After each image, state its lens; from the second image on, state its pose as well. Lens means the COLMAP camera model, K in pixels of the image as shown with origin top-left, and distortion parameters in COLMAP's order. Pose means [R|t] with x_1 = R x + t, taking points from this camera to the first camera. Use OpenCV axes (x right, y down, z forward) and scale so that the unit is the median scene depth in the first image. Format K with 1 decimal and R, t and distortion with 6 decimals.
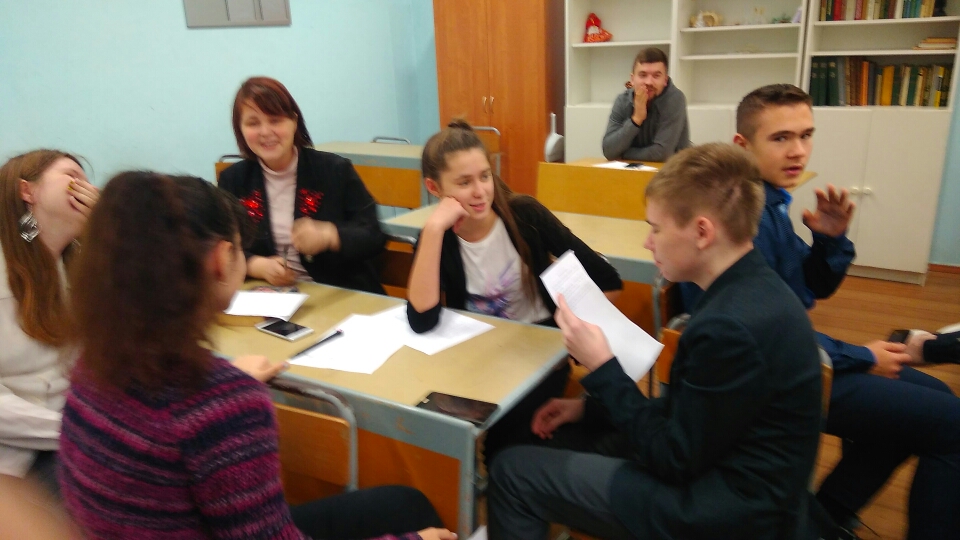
lens RADIAL K [[748.0, 0, 480.0], [0, 748.0, 270.0], [0, 0, 1]] dist [0.005791, 0.004458]
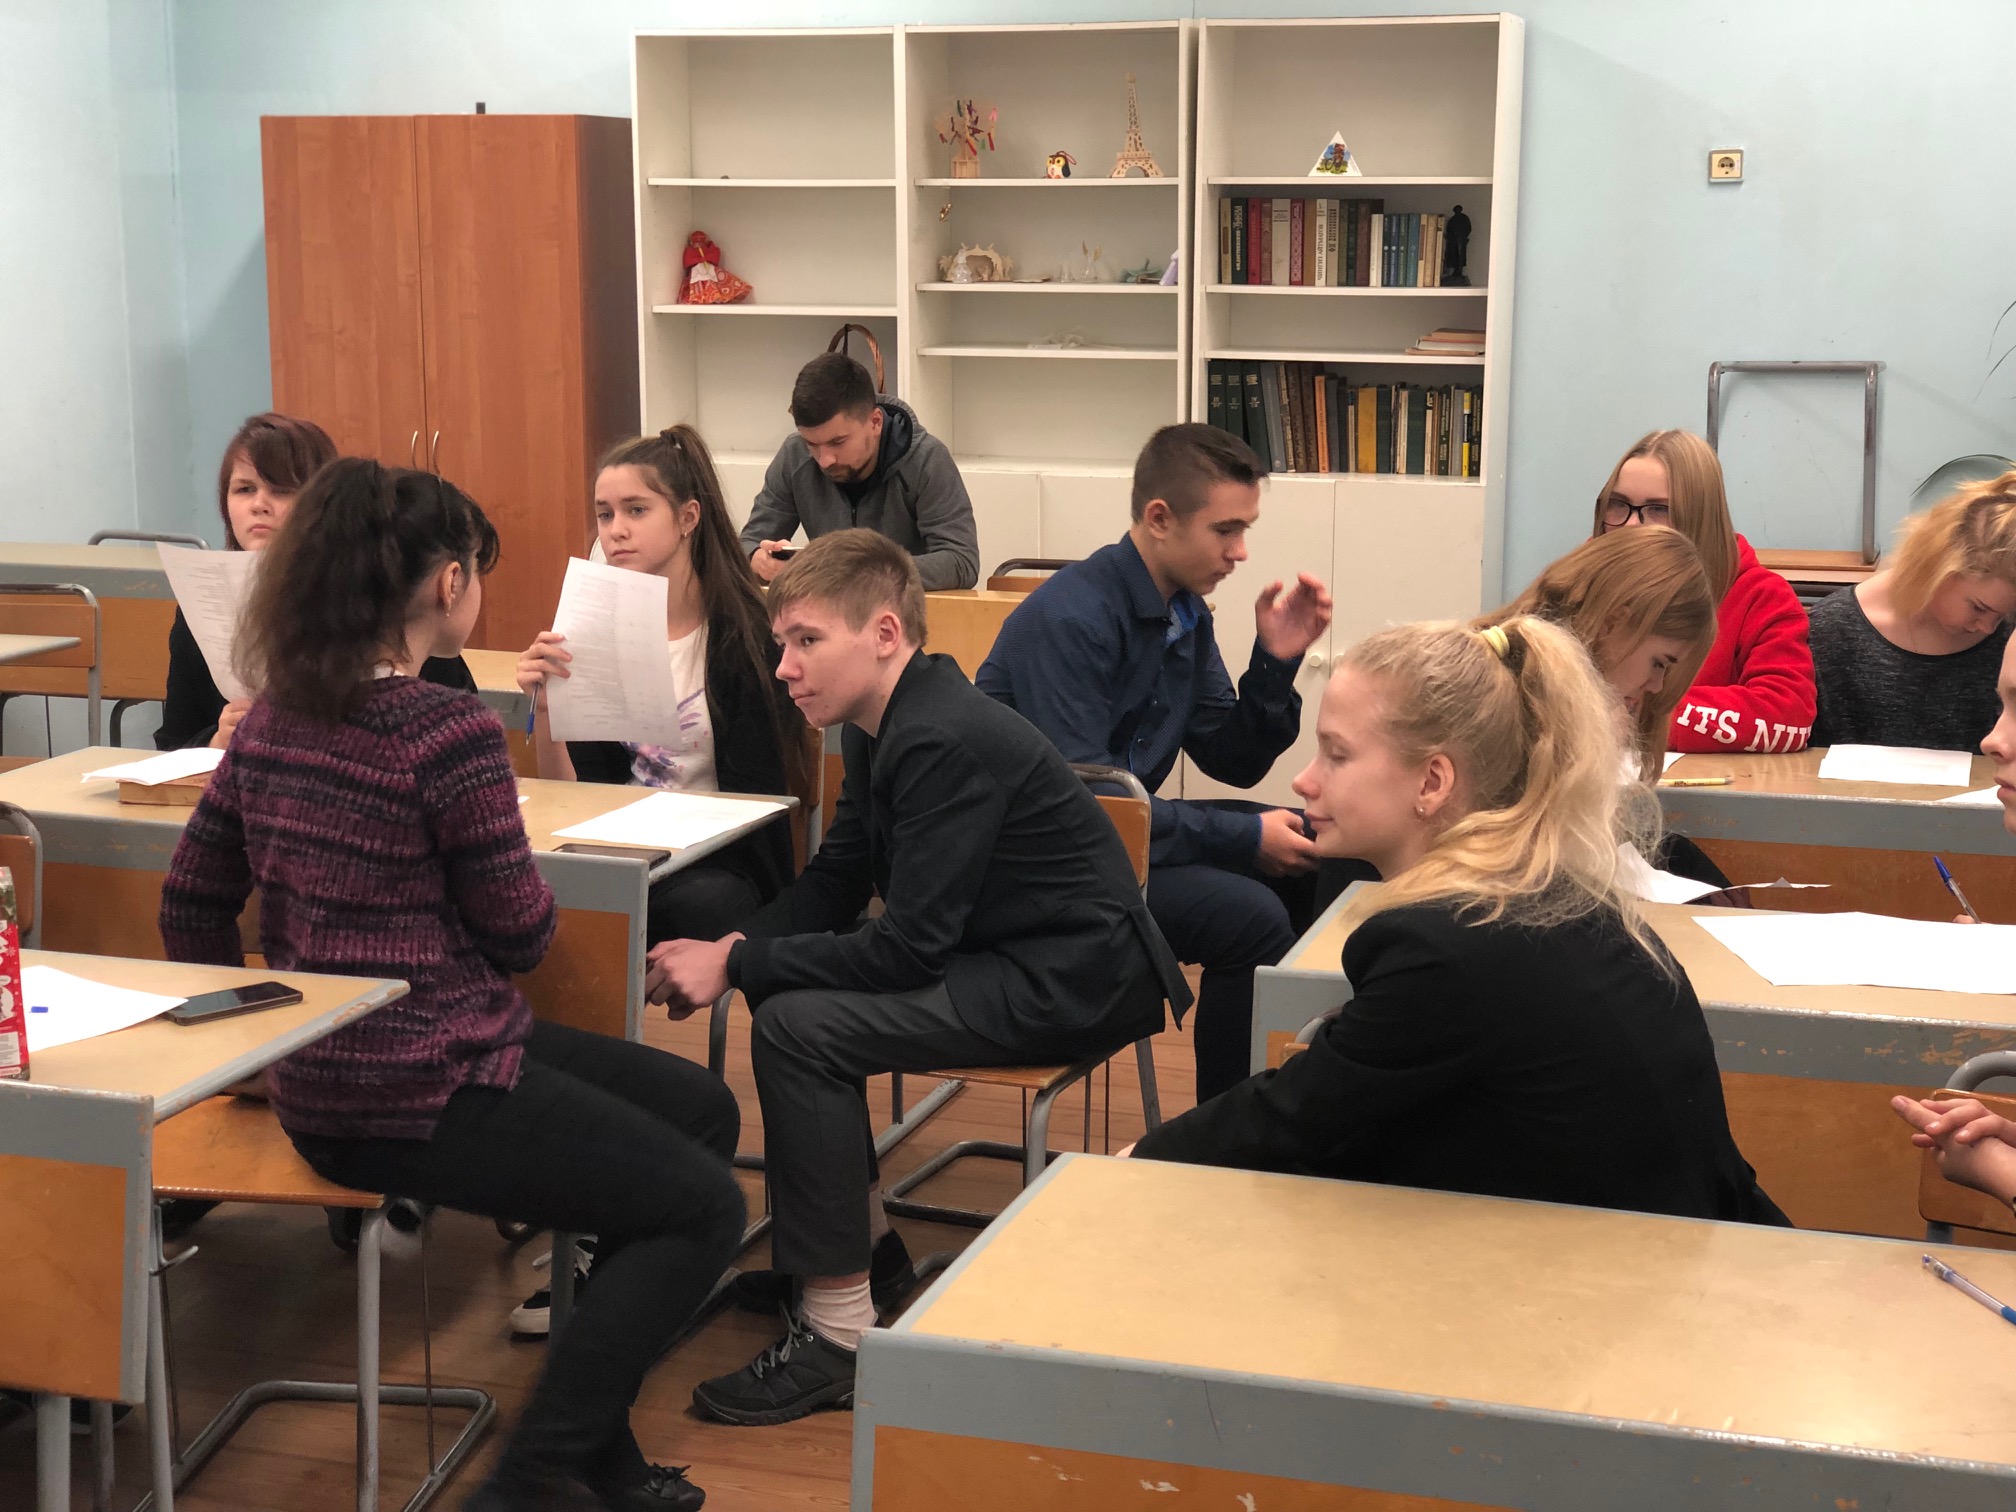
lens RADIAL K [[3010.7, 0, 1008.0], [0, 3010.7, 756.0], [0, 0, 1]] dist [0.029809, 0.094398]
pose [[0.960386, -0.004896, 0.278630, -0.164664], [0.040334, 0.991760, -0.121595, 0.156264], [-0.275739, 0.128016, 0.952670, -0.623960]]
